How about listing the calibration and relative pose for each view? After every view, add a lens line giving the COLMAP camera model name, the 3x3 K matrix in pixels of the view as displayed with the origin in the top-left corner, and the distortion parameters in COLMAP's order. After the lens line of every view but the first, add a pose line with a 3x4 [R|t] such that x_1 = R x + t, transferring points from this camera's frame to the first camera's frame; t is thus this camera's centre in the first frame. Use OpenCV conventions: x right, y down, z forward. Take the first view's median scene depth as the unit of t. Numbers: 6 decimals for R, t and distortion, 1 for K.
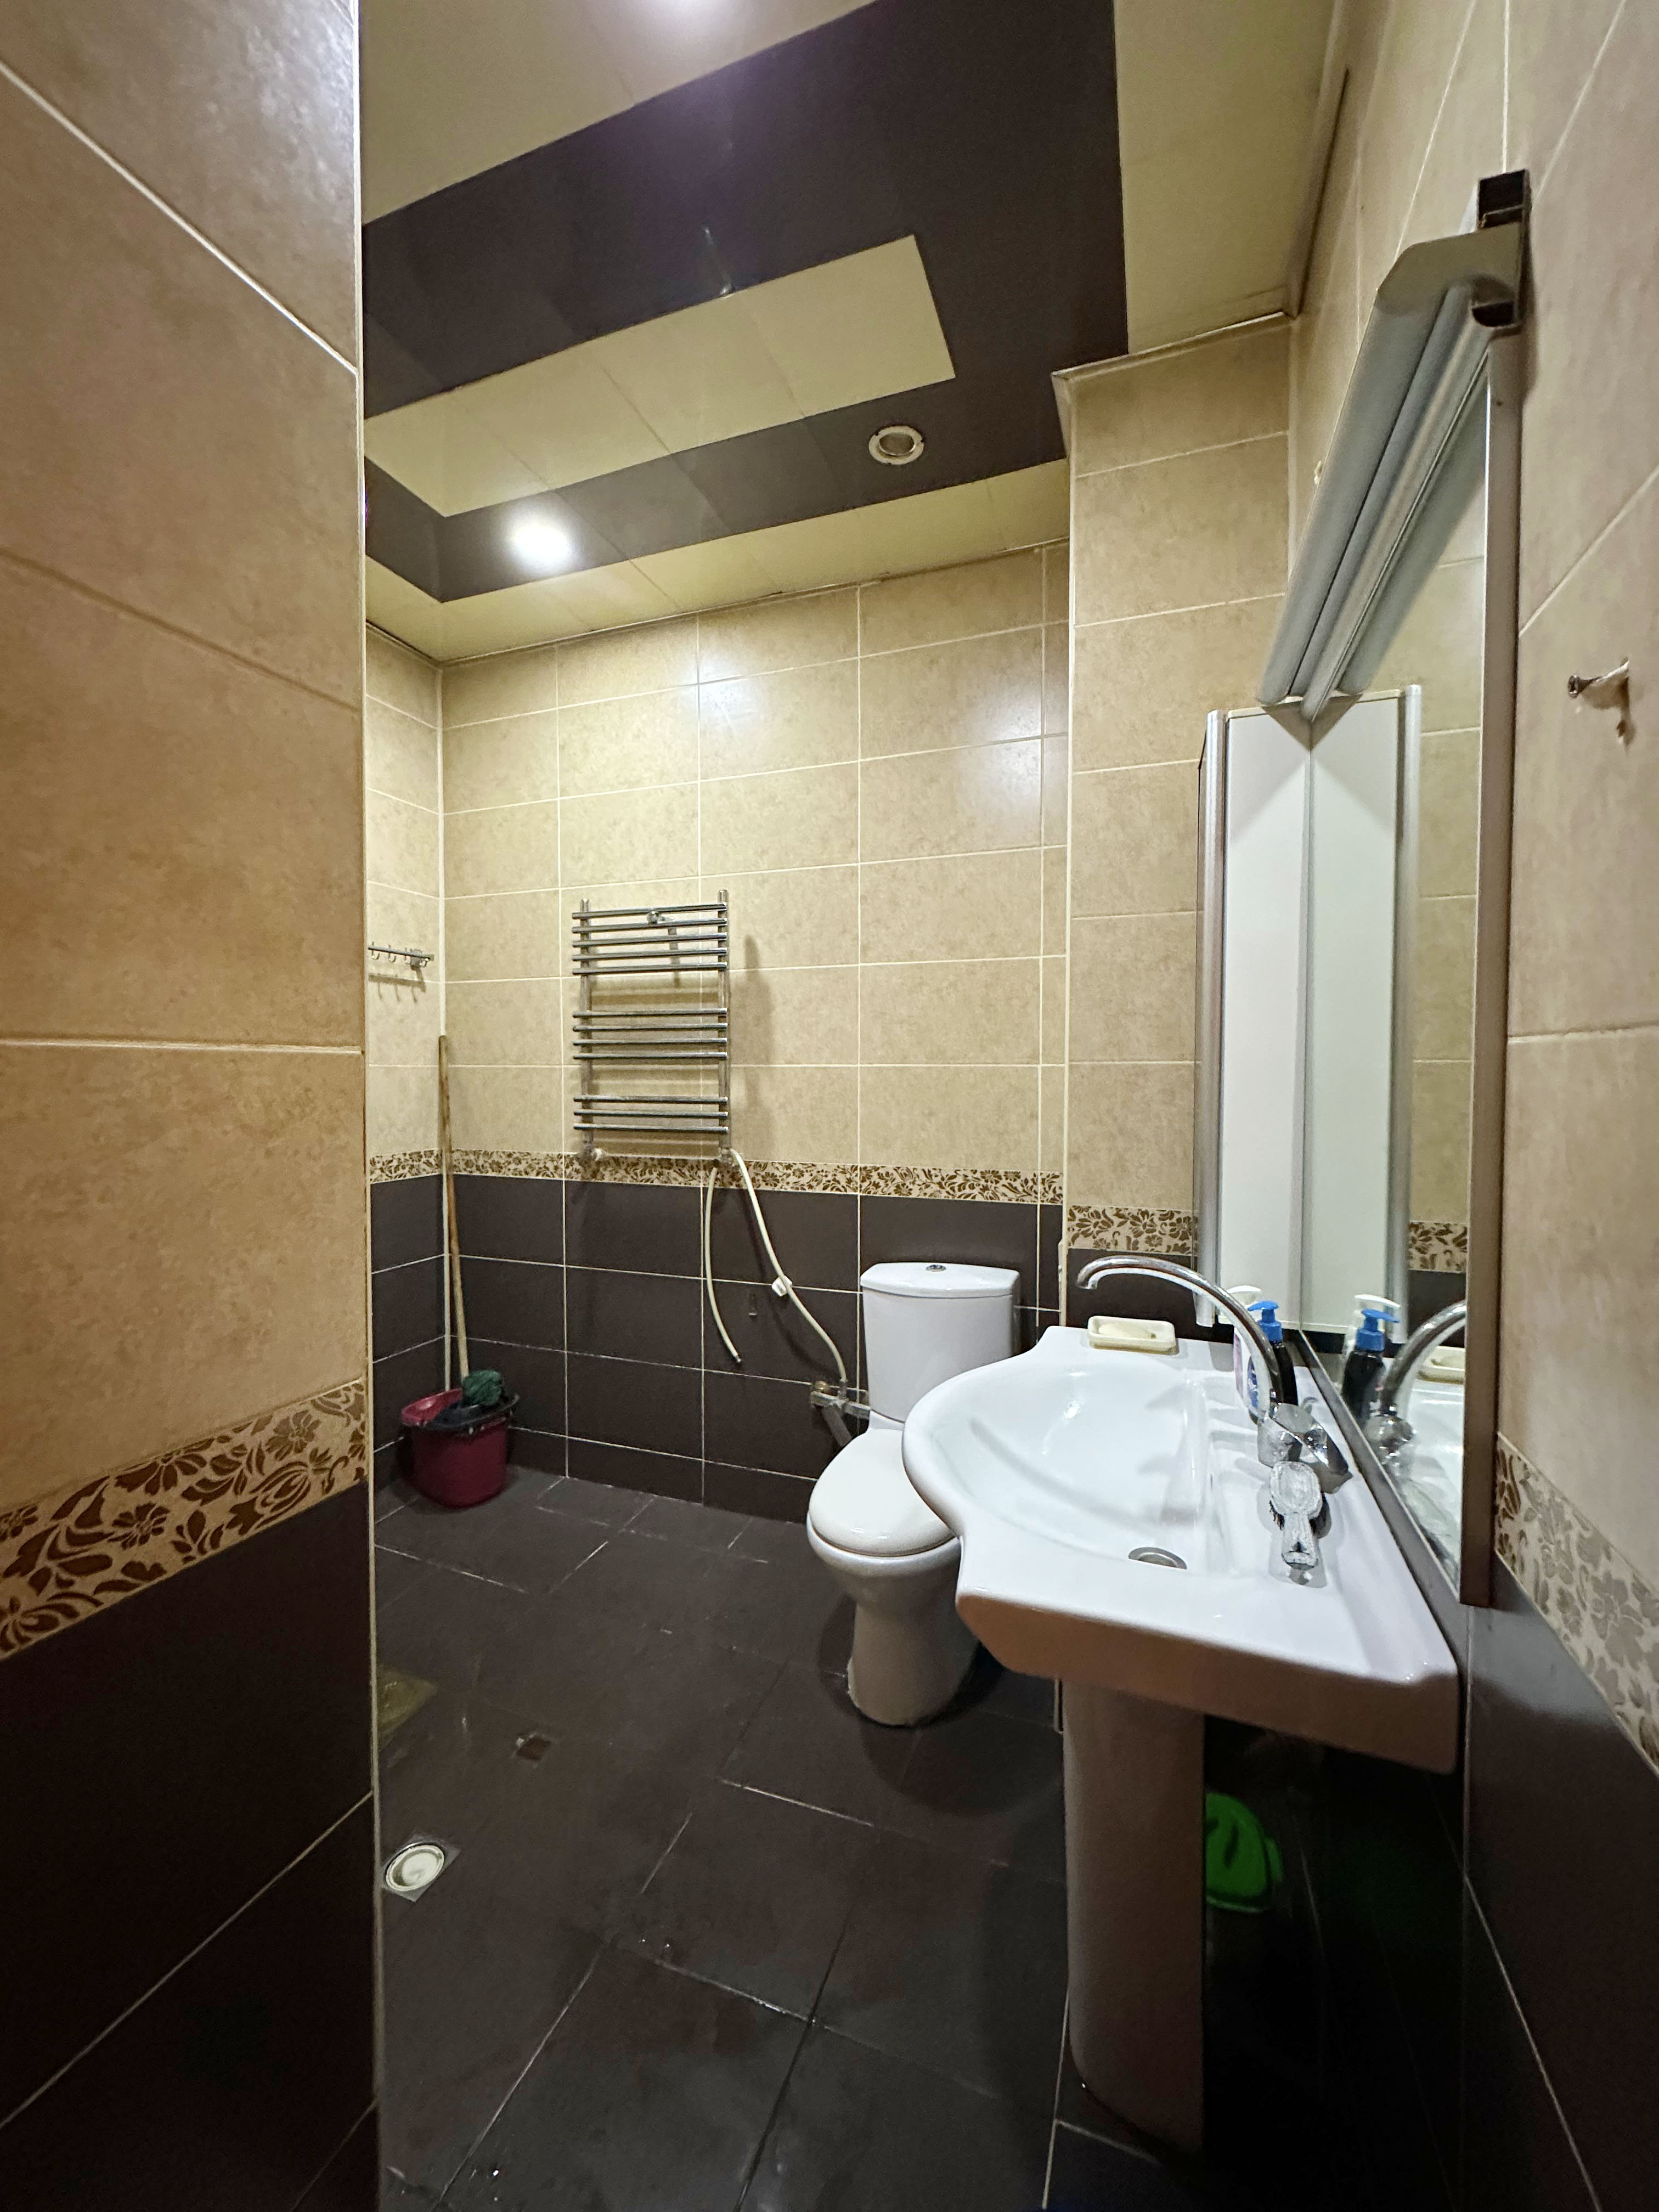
lens RADIAL K [[885.2, 0, 829.5], [0, 885.2, 1106.0], [0, 0, 1]] dist [-0.006315, 0.004980]
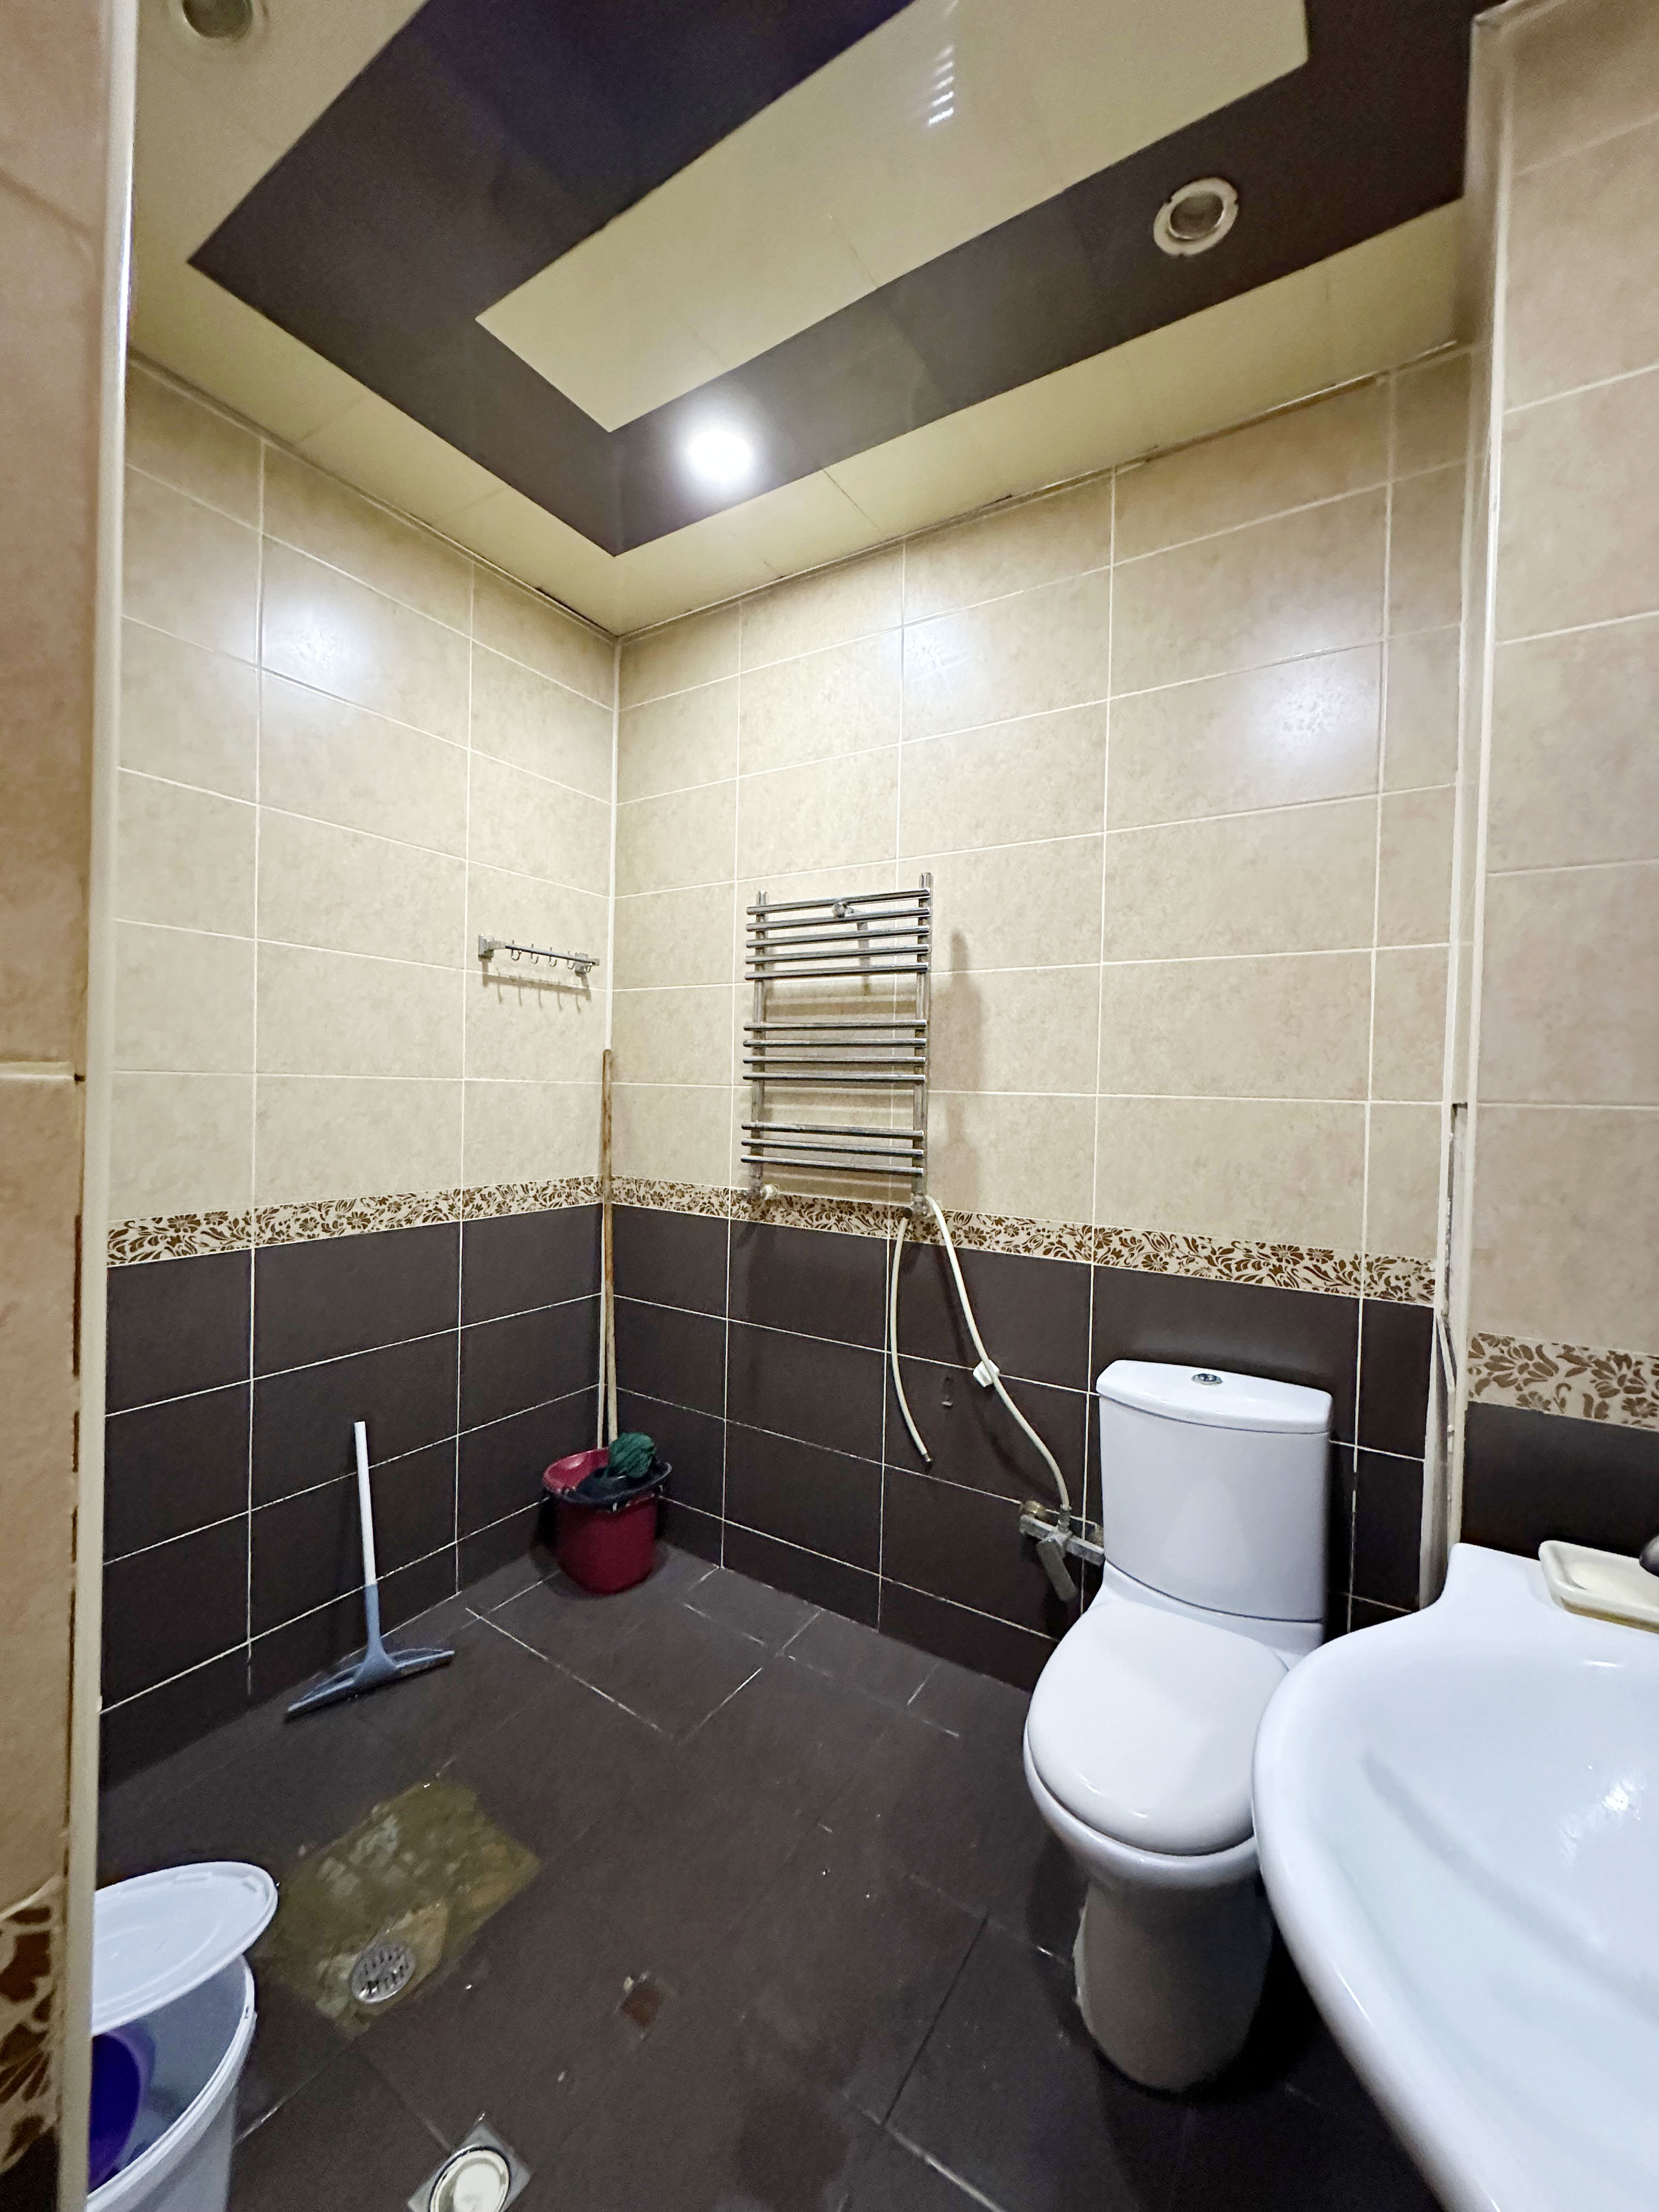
lens RADIAL K [[885.2, 0, 829.5], [0, 885.2, 1106.0], [0, 0, 1]] dist [-0.006315, 0.004980]
pose [[0.977353, 0.026525, -0.209945, -0.030851], [-0.031062, 0.999349, -0.018342, -0.014720], [0.209322, 0.024448, 0.977541, 0.195893]]
